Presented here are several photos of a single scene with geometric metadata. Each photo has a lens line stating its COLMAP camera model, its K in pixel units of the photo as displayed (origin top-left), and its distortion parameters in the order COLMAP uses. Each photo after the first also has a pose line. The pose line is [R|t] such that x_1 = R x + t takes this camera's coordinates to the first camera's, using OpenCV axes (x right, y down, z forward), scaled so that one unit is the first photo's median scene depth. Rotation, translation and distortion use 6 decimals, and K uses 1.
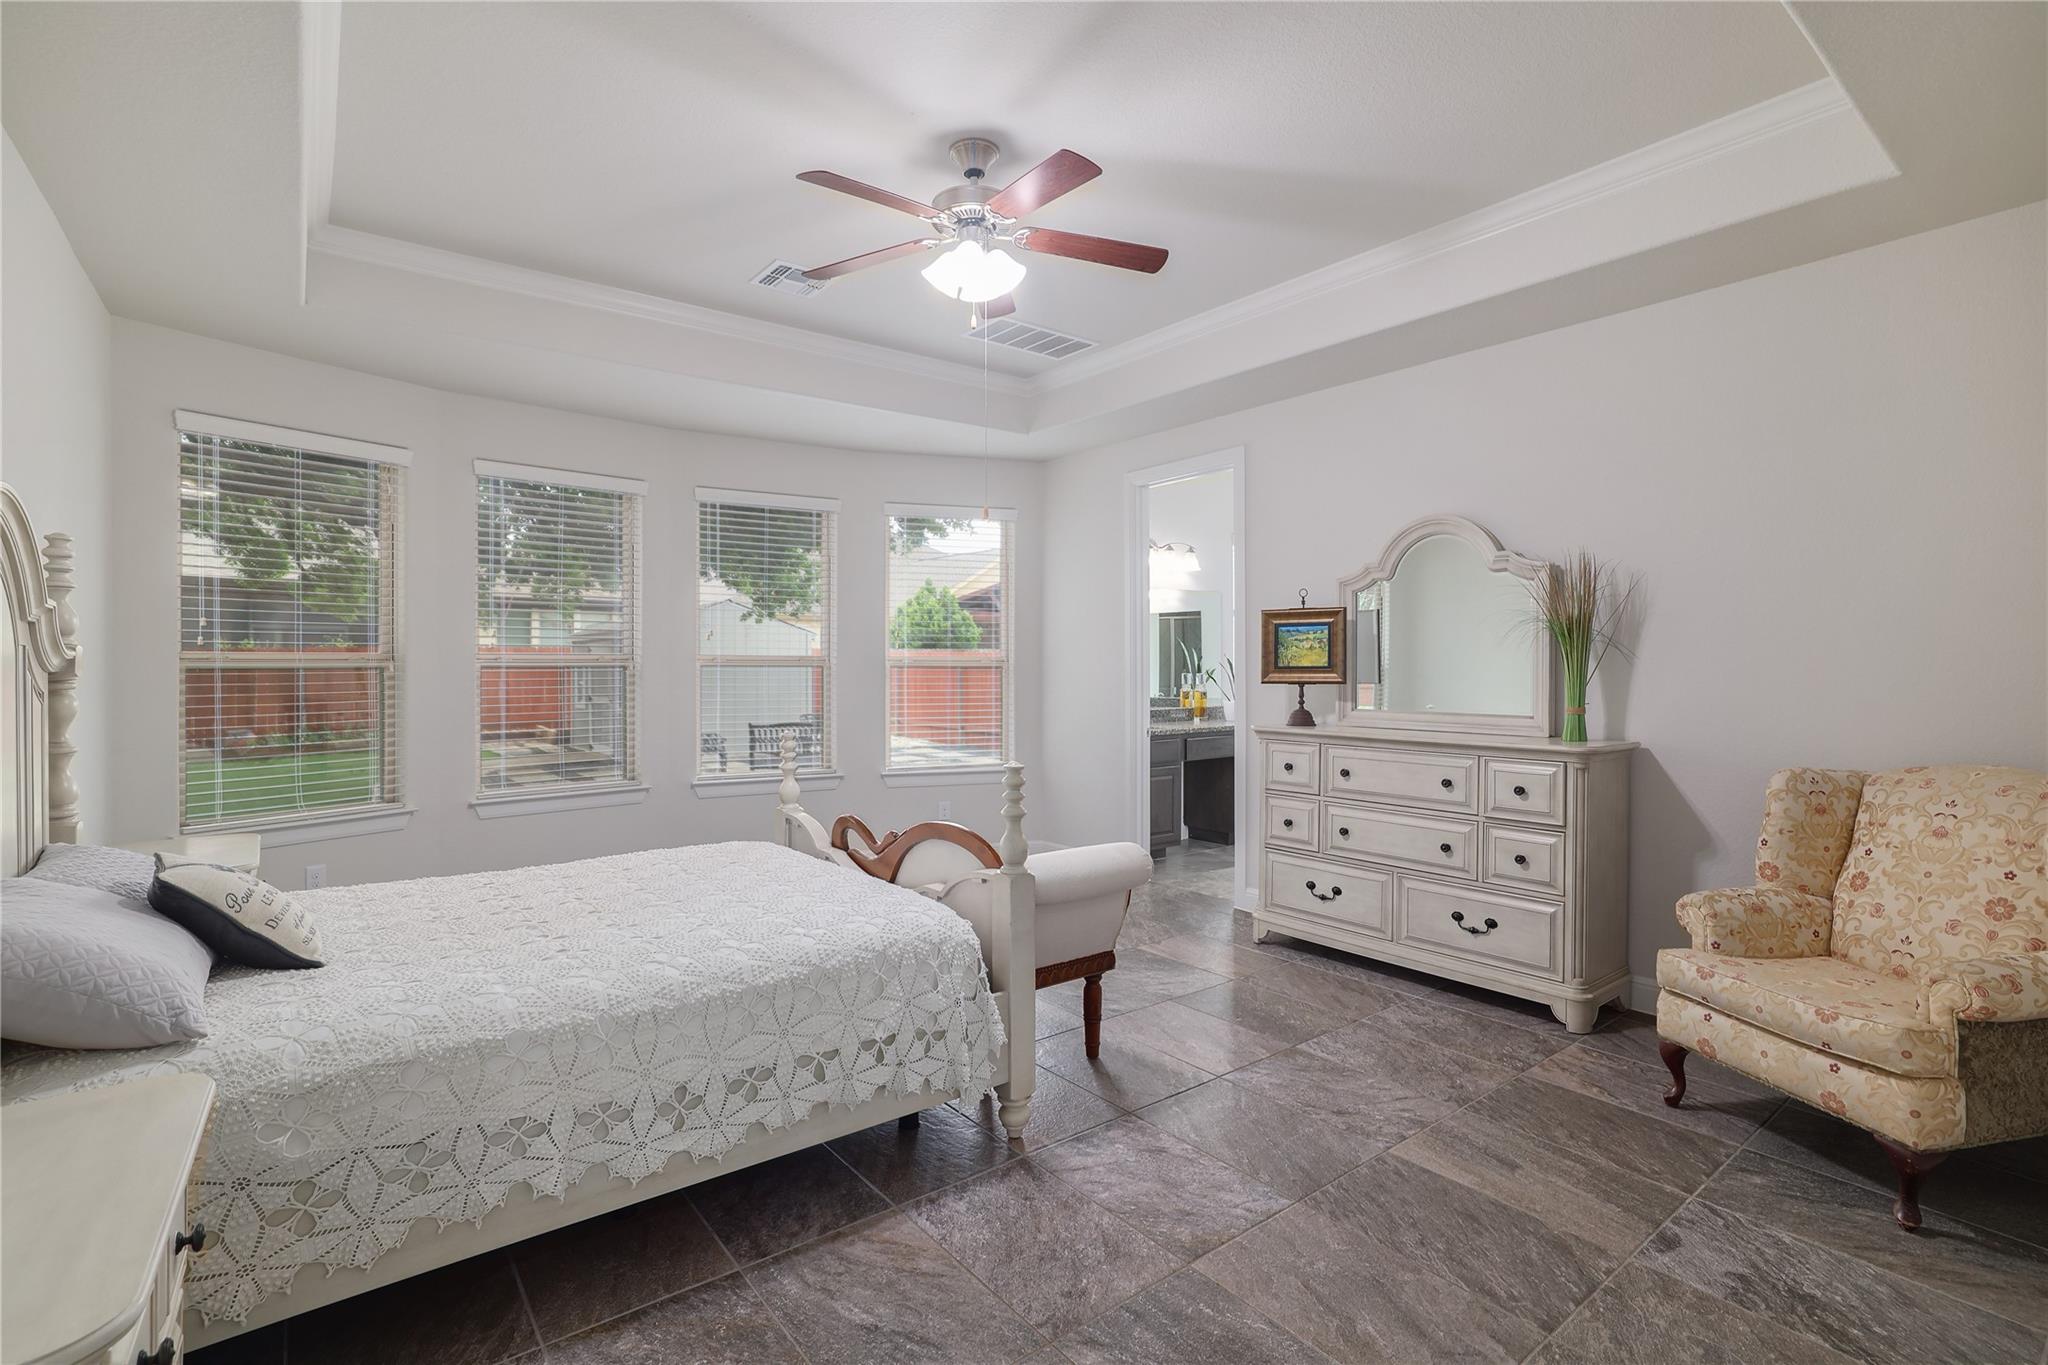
lens RADIAL K [[984.6, 0, 1019.1], [0, 984.6, 676.8], [0, 0, 1]] dist [0.002731, 0.000172]
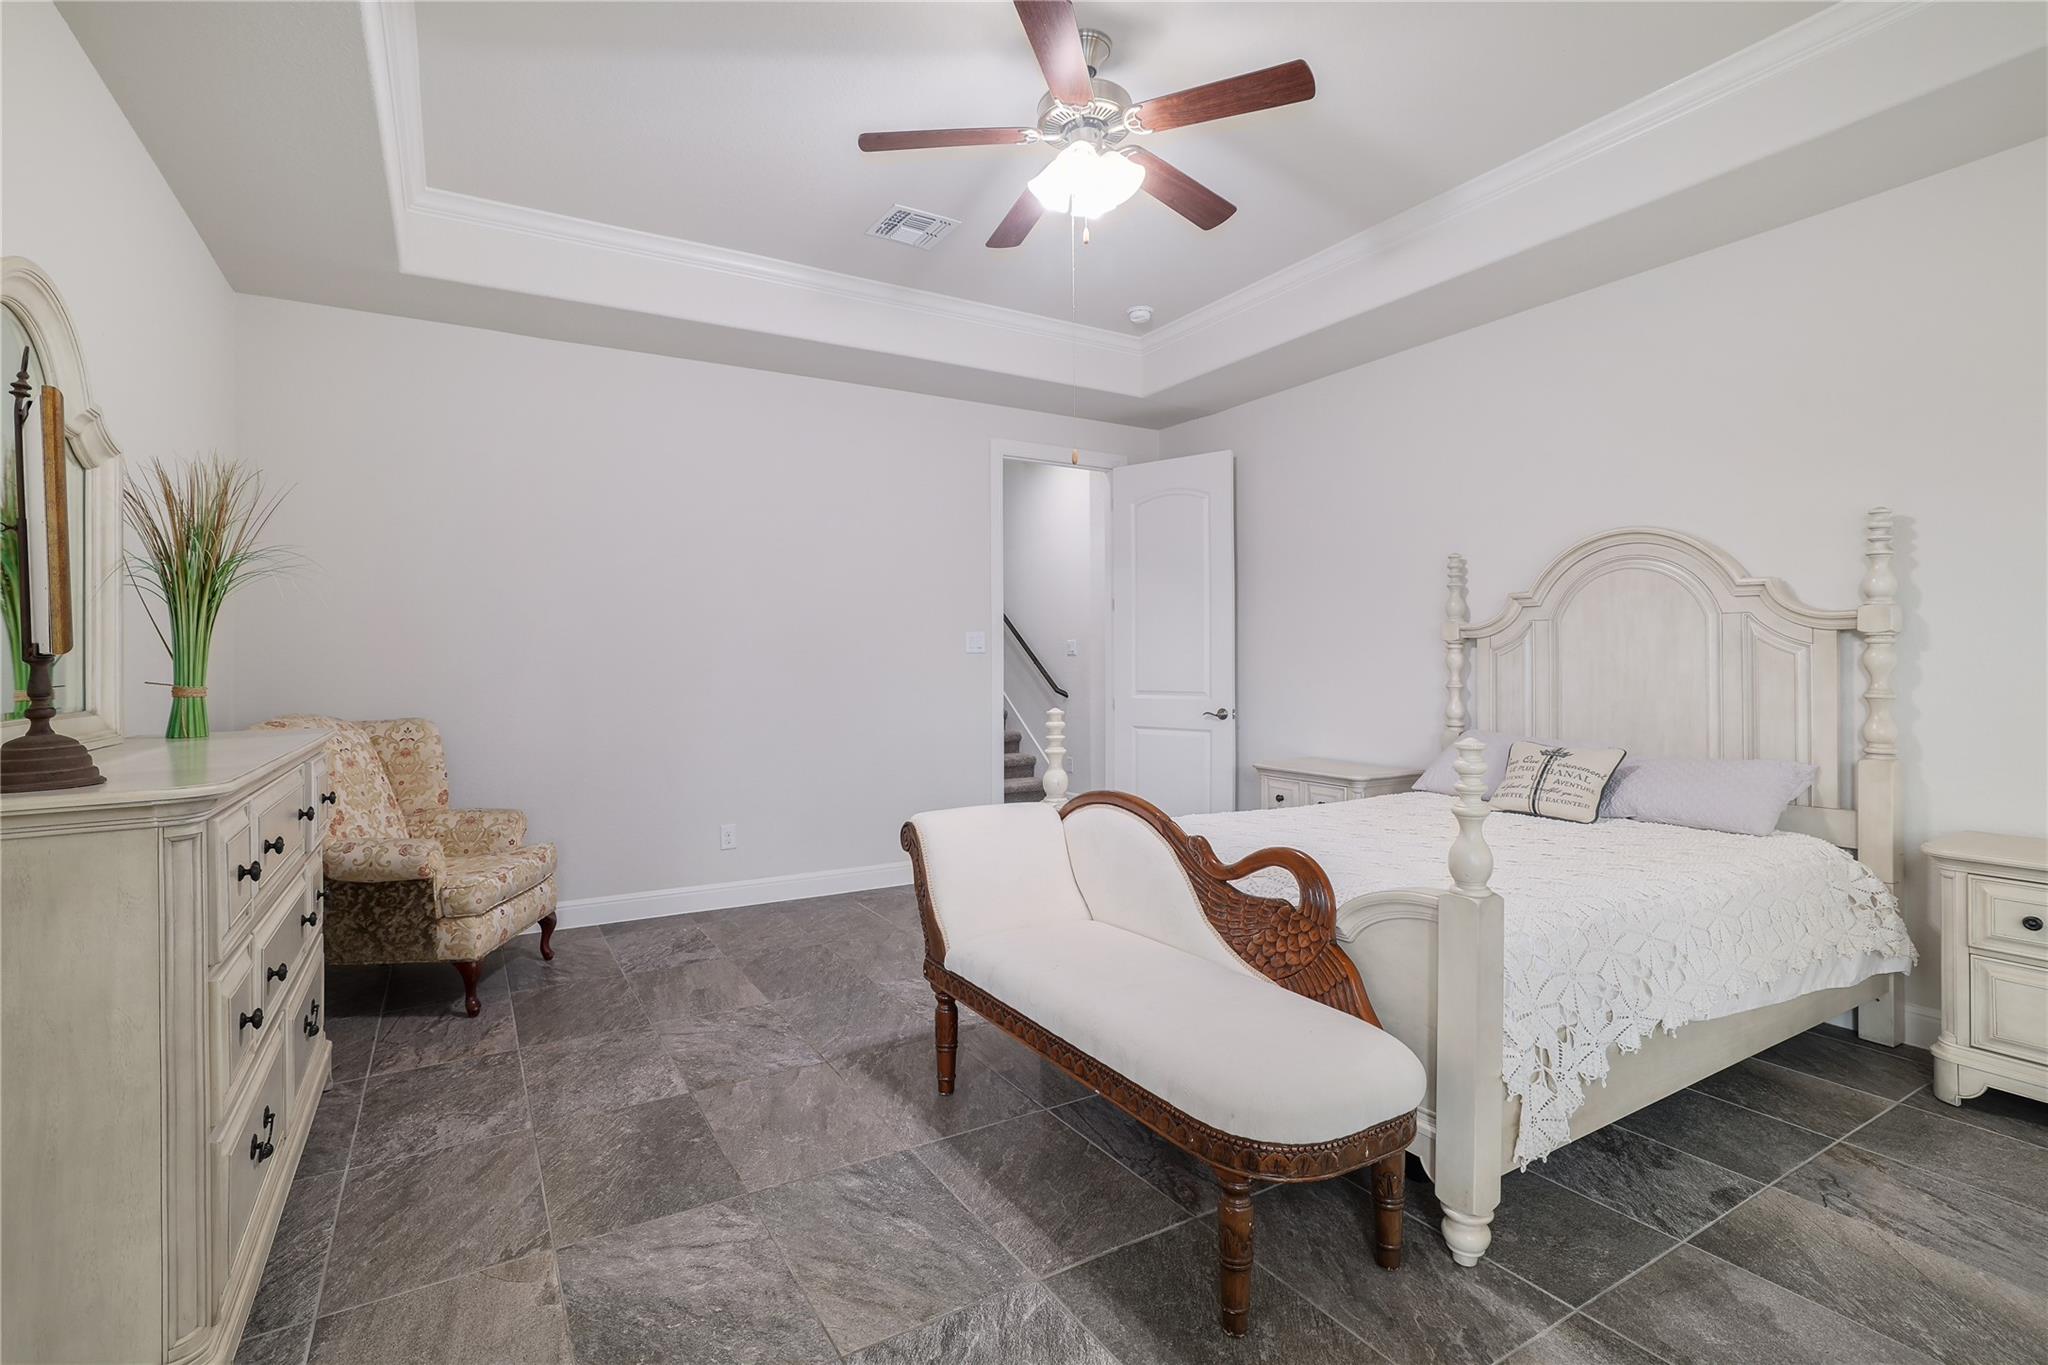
lens RADIAL K [[935.1, 0, 1021.4], [0, 935.1, 670.9], [0, 0, 1]] dist [-0.013394, -0.000547]
pose [[-0.994085, 0.014398, 0.107649, -0.084394], [0.015969, 0.999778, 0.013739, 0.032619], [-0.107427, 0.015377, -0.994094, 1.999458]]
